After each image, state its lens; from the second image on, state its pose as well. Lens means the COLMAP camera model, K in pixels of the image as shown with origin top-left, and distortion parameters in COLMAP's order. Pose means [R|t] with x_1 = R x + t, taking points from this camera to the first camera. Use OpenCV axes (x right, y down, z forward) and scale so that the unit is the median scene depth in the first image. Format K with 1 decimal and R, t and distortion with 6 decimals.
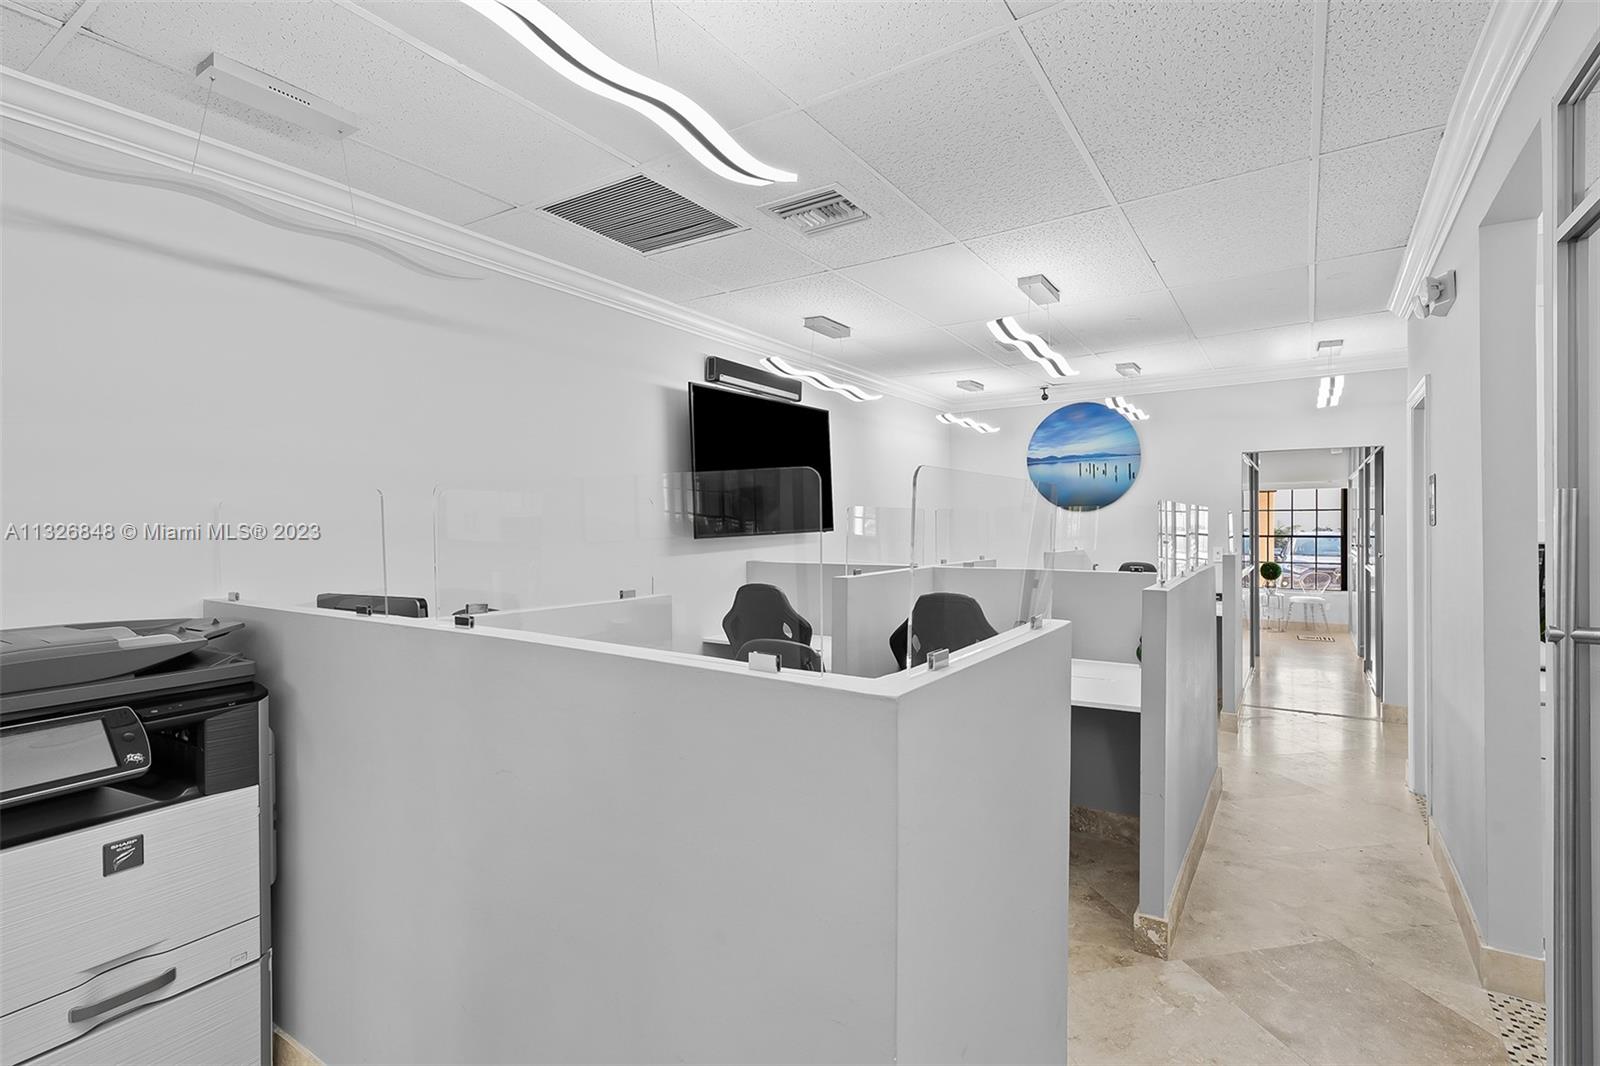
lens RADIAL K [[757.6, 0, 800.0], [0, 757.6, 533.0], [0, 0, 1]] dist [0.011283, -0.000796]
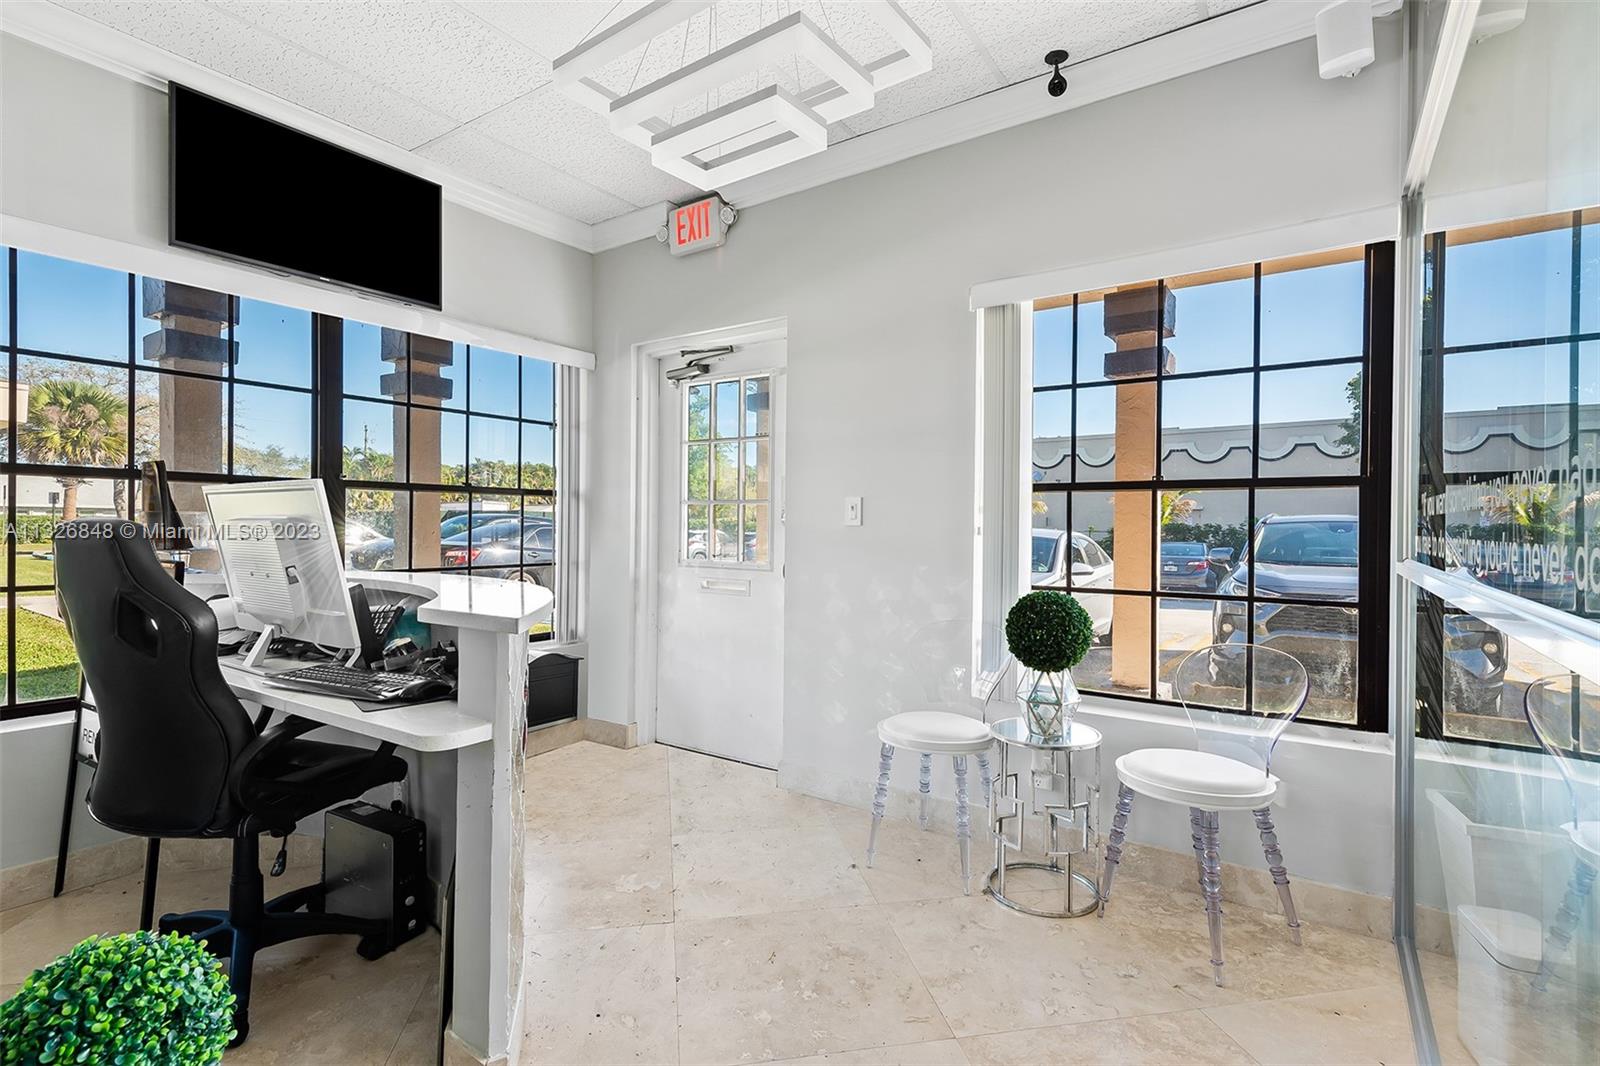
lens RADIAL K [[757.6, 0, 800.0], [0, 757.6, 533.0], [0, 0, 1]] dist [0.011283, -0.000796]
pose [[0.999911, 0.008450, -0.010300, 0.552816], [-0.008515, 0.999944, -0.006321, 0.022599], [0.010246, 0.006408, 0.999927, 0.780828]]
